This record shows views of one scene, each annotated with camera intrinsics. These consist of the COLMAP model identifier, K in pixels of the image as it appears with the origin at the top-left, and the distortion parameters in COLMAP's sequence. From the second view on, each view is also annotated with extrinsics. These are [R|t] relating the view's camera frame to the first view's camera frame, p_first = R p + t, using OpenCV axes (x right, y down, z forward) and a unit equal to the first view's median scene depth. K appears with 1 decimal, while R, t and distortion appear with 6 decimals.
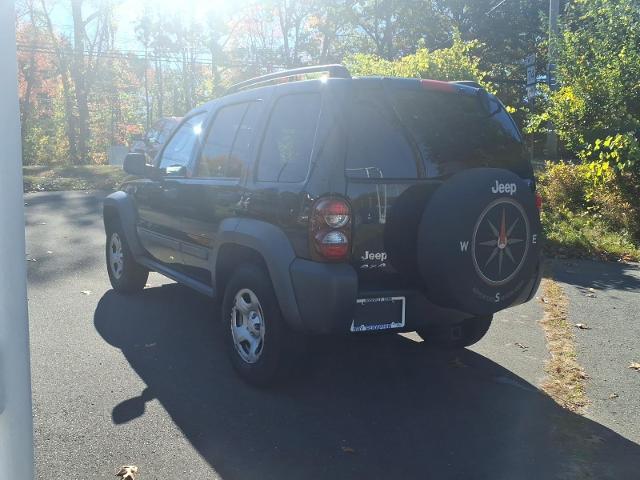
lens RADIAL K [[609.5, 0, 318.5], [0, 609.5, 246.4], [0, 0, 1]] dist [0.020689, 0.000000]
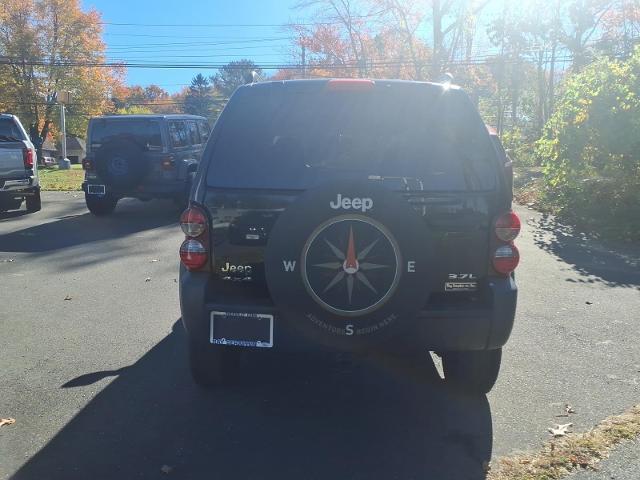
lens RADIAL K [[609.5, 0, 318.1], [0, 609.5, 242.5], [0, 0, 1]] dist [0.020689, 0.000000]
pose [[0.826936, 0.069058, -0.558040, 0.730418], [-0.075531, 0.997078, 0.011463, -0.046002], [0.557201, 0.032670, 0.829735, 0.267154]]
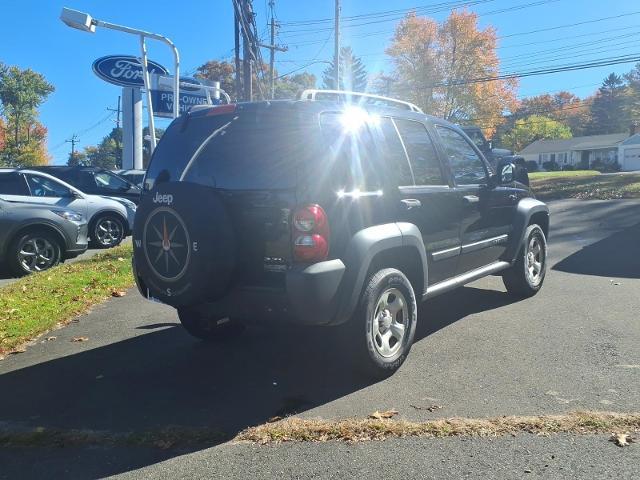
lens RADIAL K [[609.5, 0, 317.9], [0, 609.5, 246.0], [0, 0, 1]] dist [0.020689, 0.000000]
pose [[0.319716, 0.084362, -0.943750, 1.482675], [-0.094005, 0.993939, 0.057002, -0.097531], [0.942839, 0.070493, 0.325709, 0.889160]]
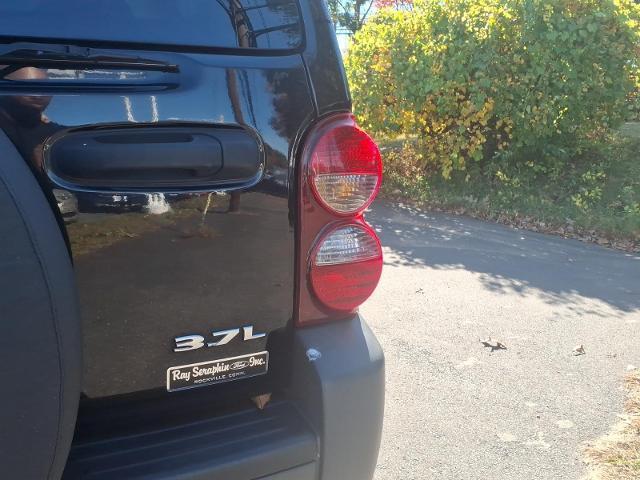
lens RADIAL K [[609.5, 0, 317.6], [0, 609.5, 240.5], [0, 0, 1]] dist [0.020689, 0.000000]
pose [[0.963816, 0.013181, -0.266242, 0.510860], [-0.008308, 0.999777, 0.019422, -0.052807], [0.266439, -0.016507, 0.963711, 0.914929]]
